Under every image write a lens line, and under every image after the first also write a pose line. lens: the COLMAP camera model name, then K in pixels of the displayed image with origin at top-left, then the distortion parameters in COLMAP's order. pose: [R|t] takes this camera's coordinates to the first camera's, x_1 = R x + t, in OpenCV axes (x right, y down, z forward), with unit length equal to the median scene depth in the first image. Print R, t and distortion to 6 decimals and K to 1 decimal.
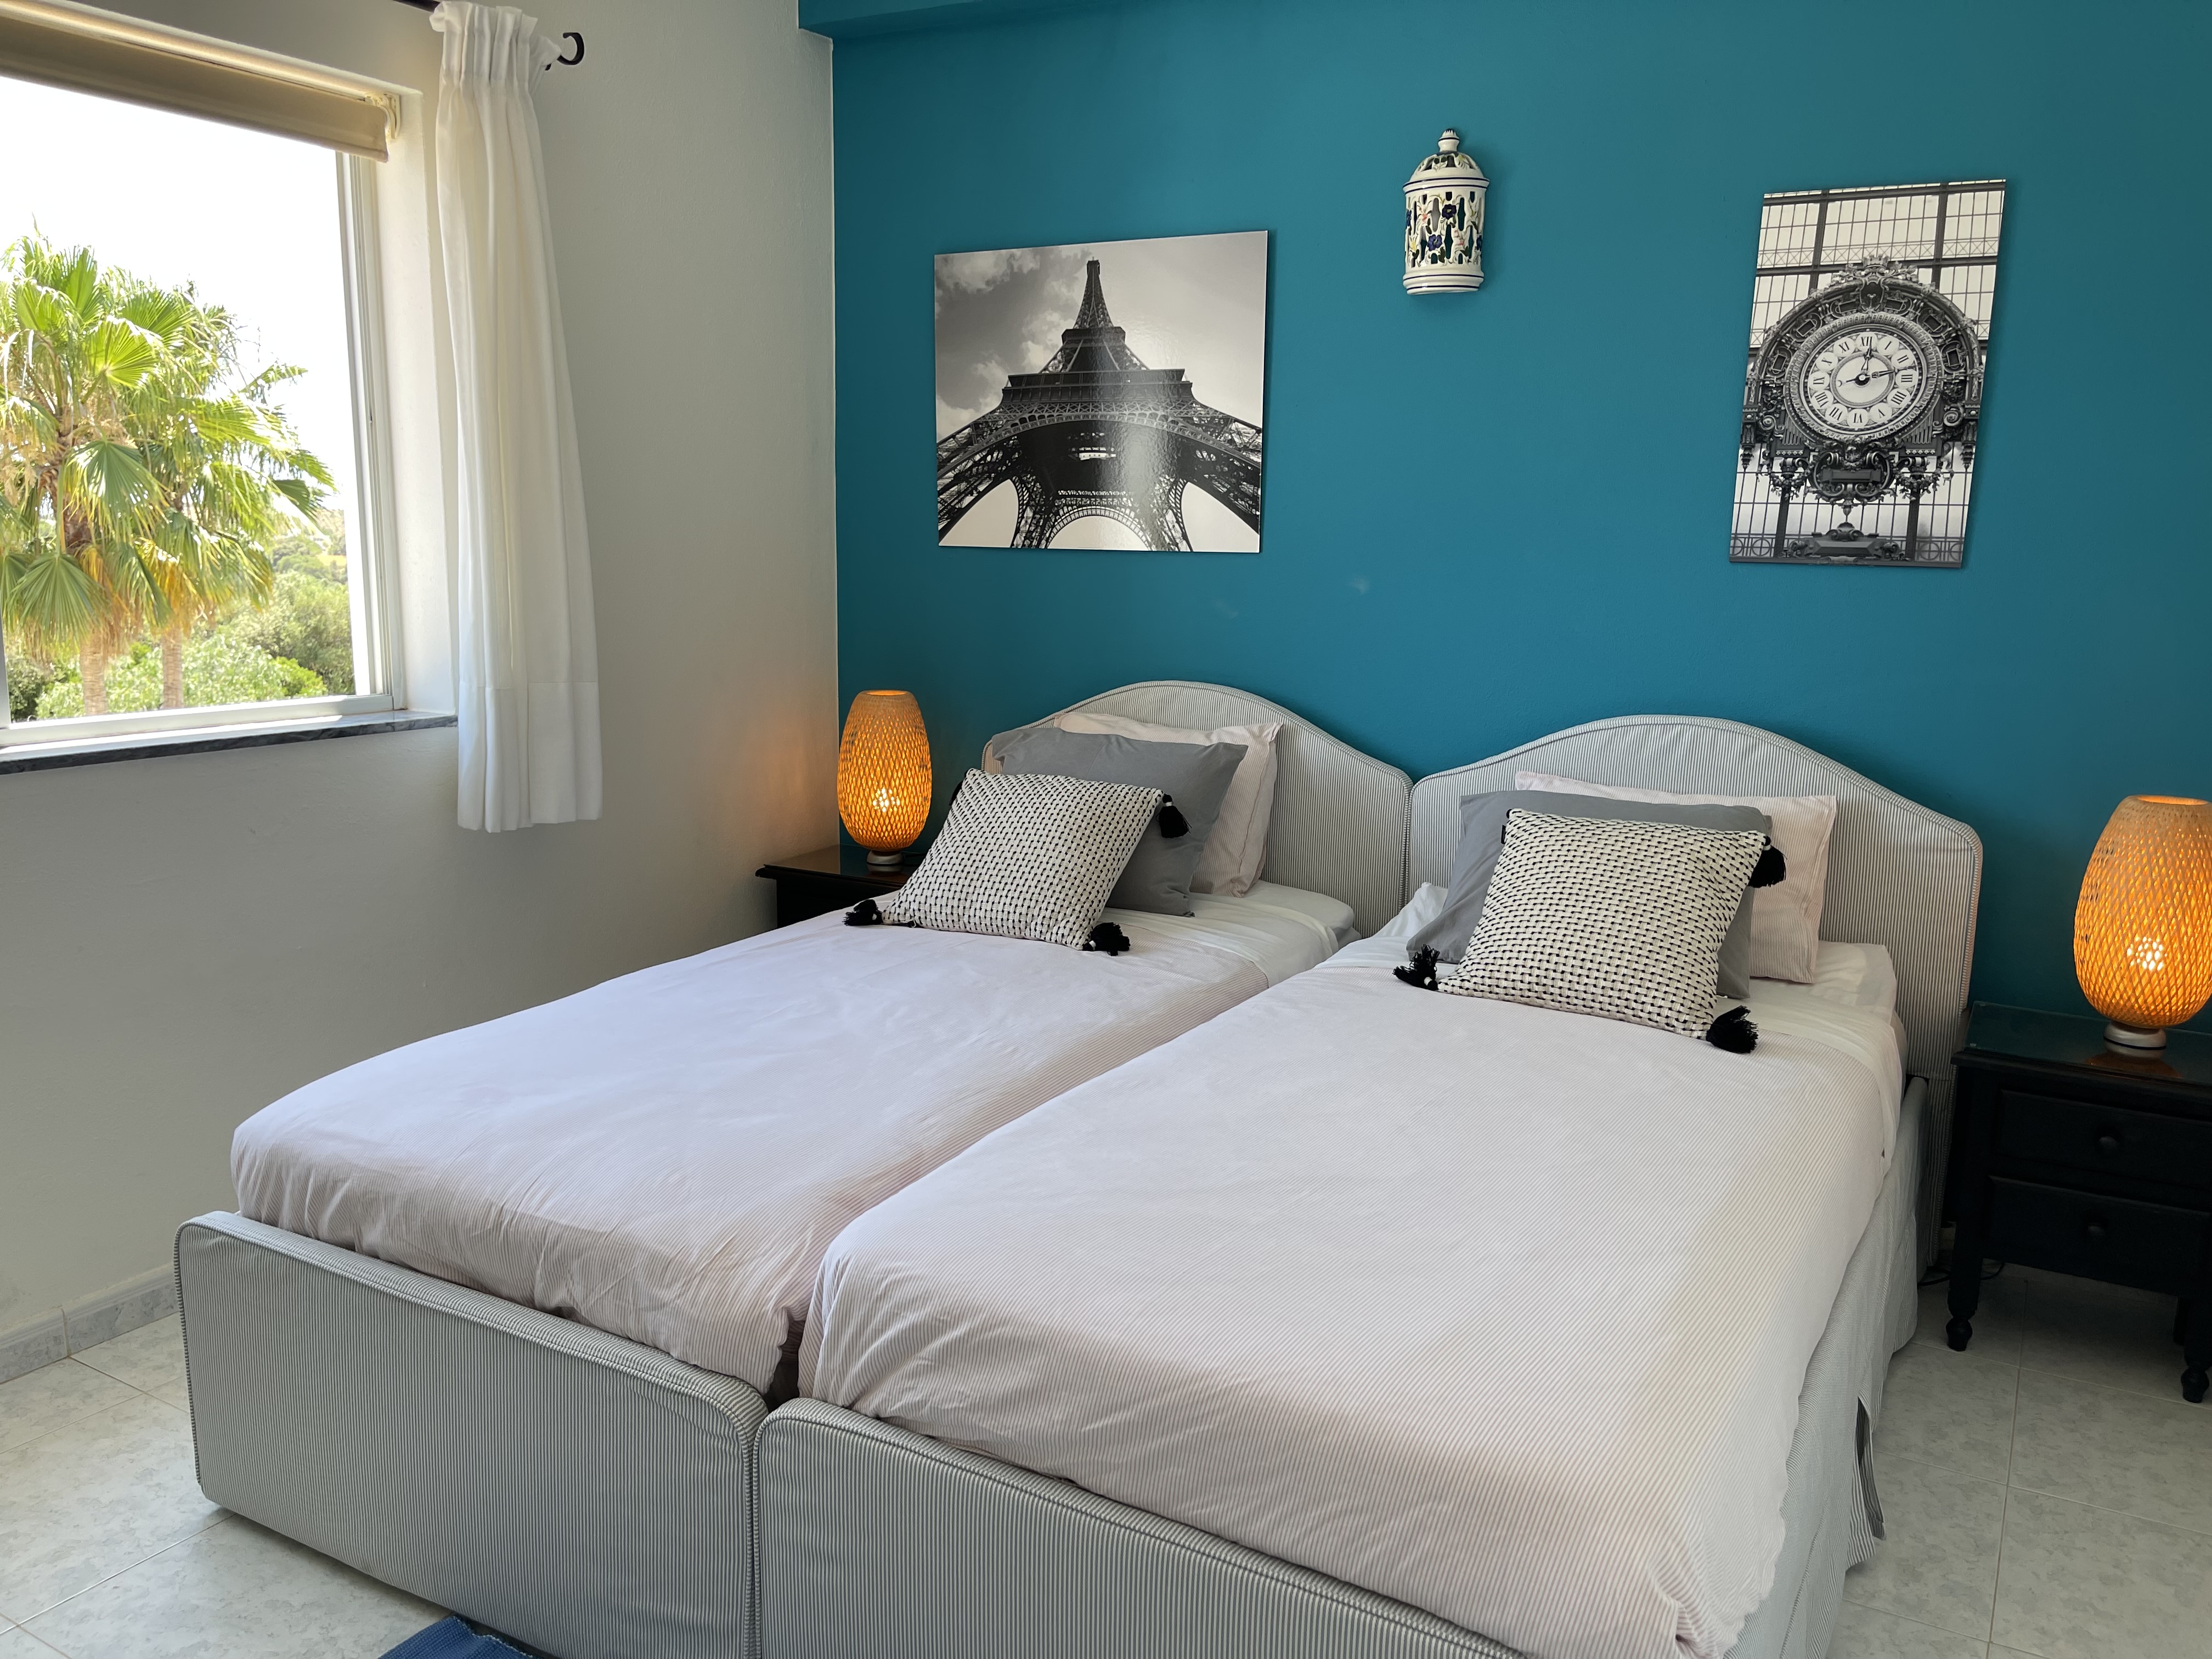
lens RADIAL K [[1661.1, 0, 1106.0], [0, 1661.1, 829.5], [0, 0, 1]] dist [0.000439, -0.000907]
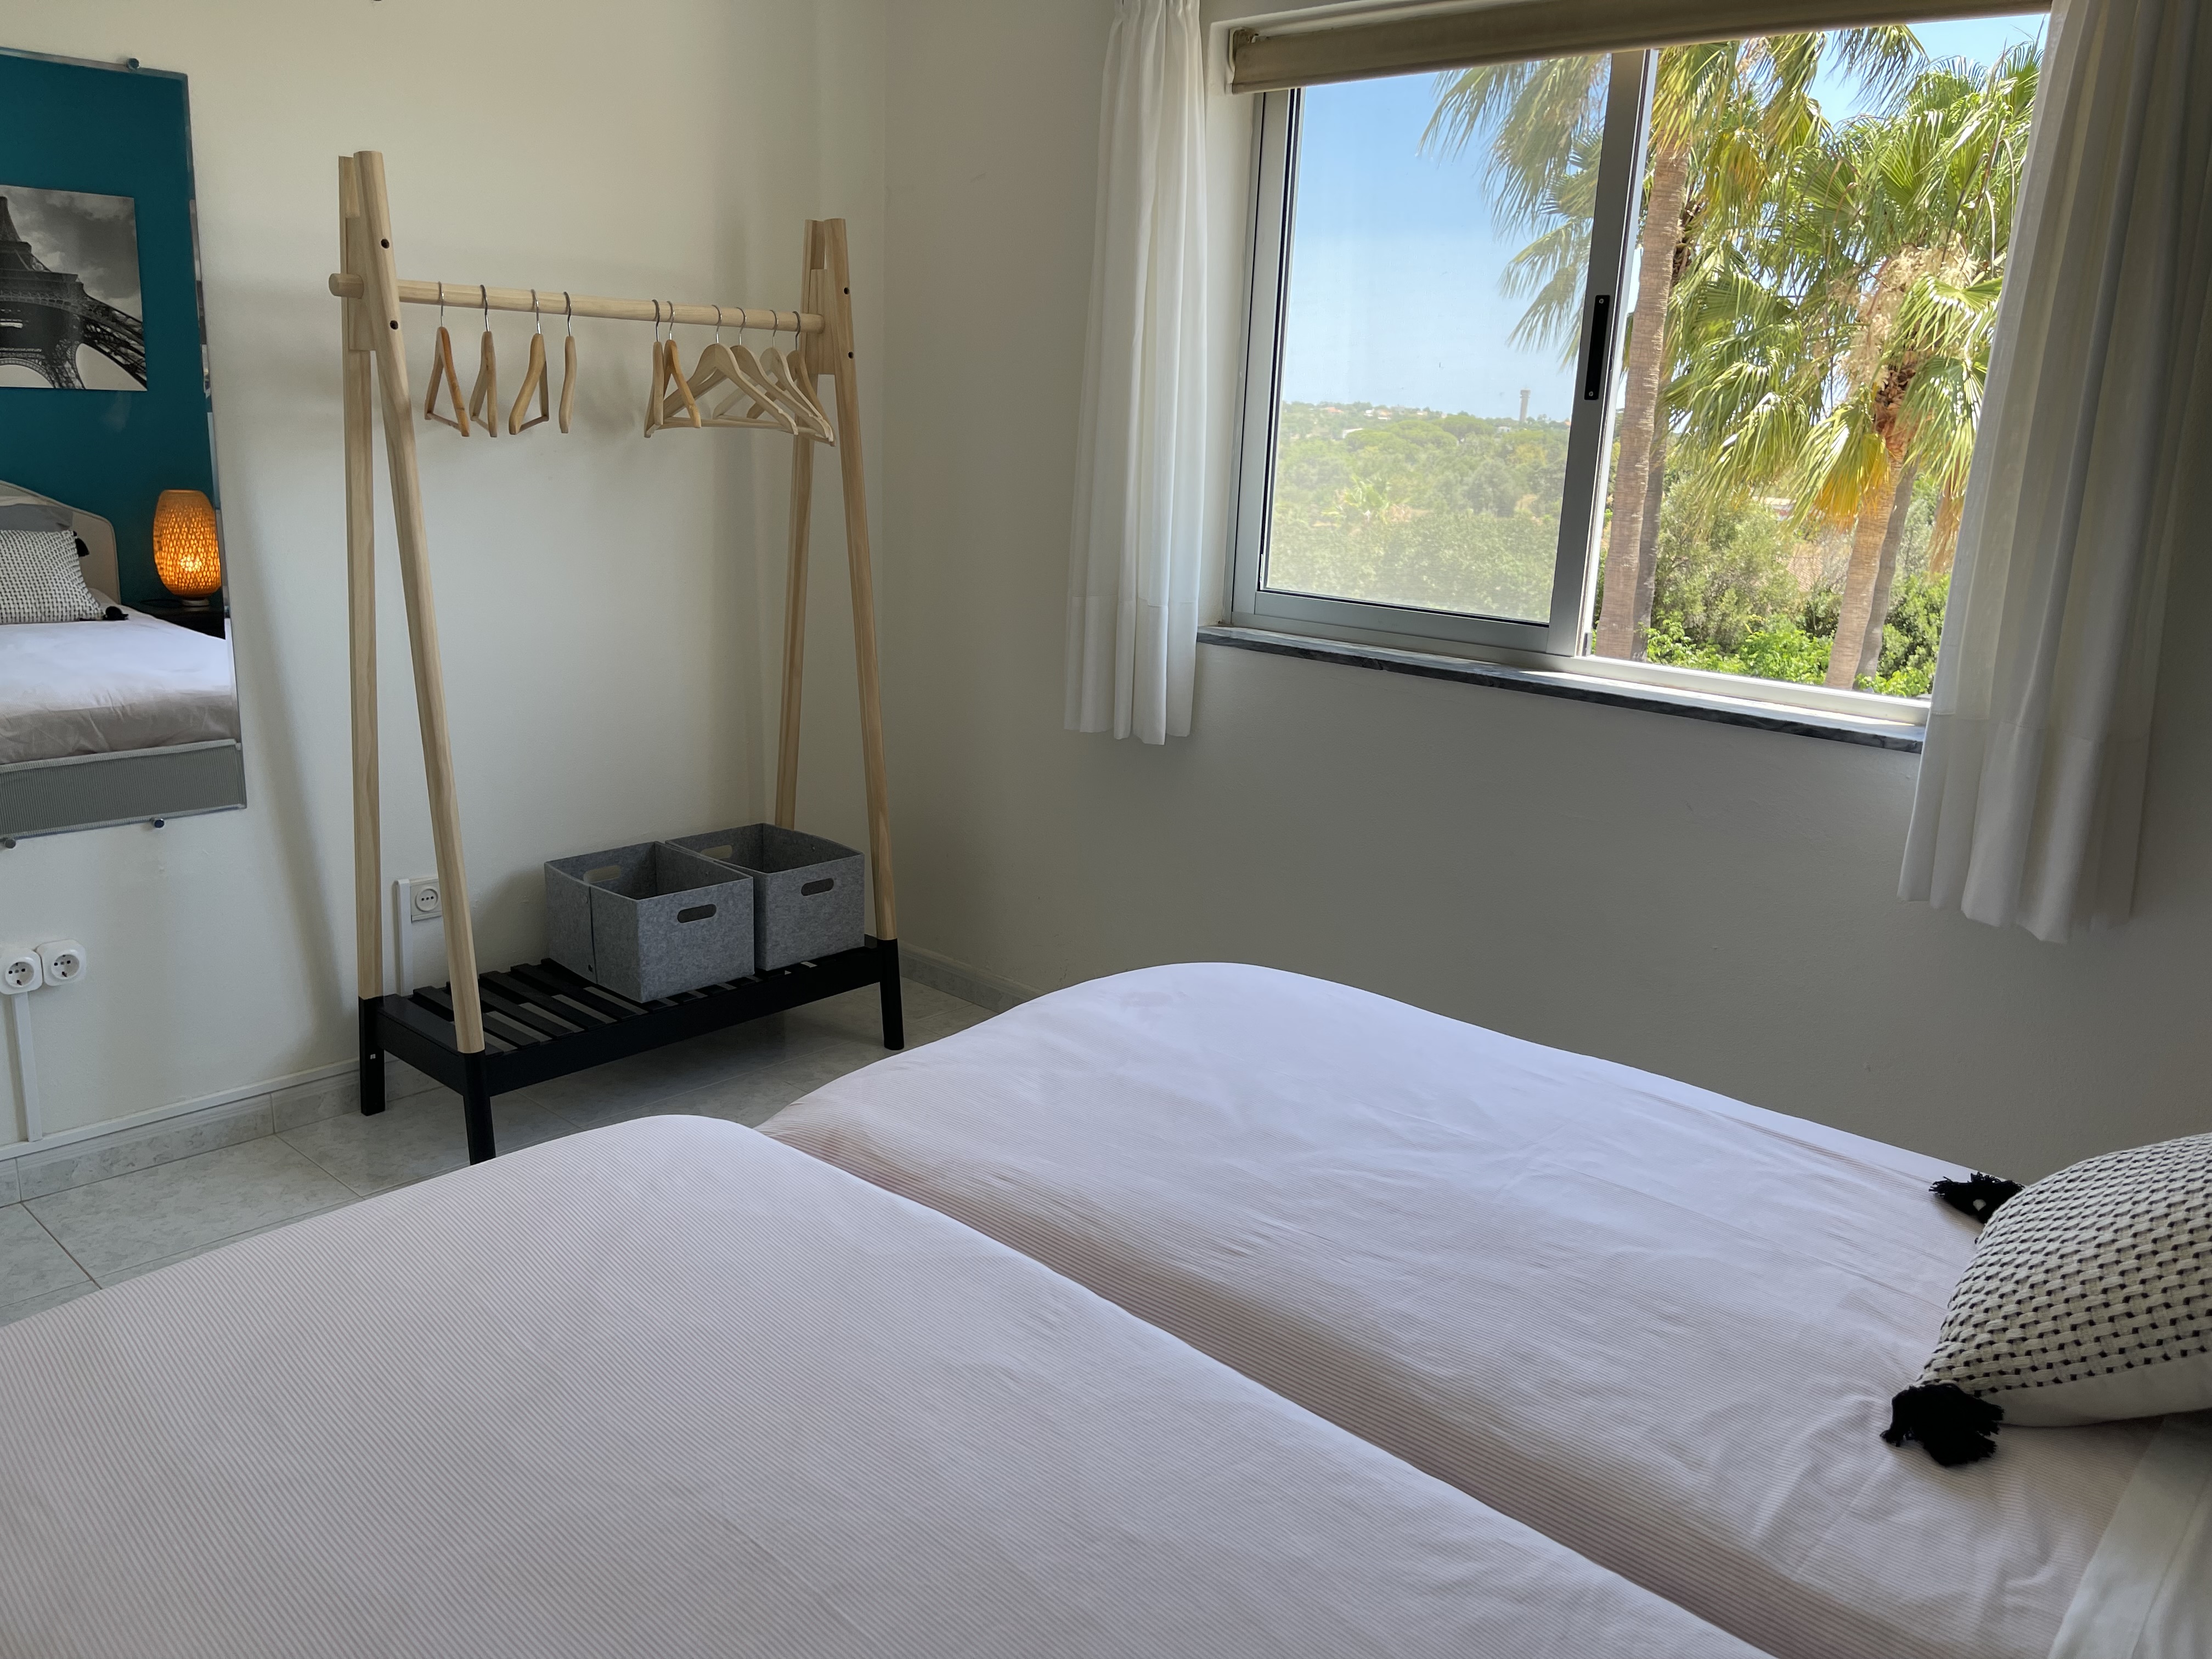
lens RADIAL K [[1661.1, 0, 1106.0], [0, 1661.1, 829.5], [0, 0, 1]] dist [0.000439, -0.000907]
pose [[-0.196179, 0.219099, -0.955777, 0.522420], [-0.233314, 0.936294, 0.262522, -0.178083], [0.952407, 0.274497, -0.132563, 0.929443]]
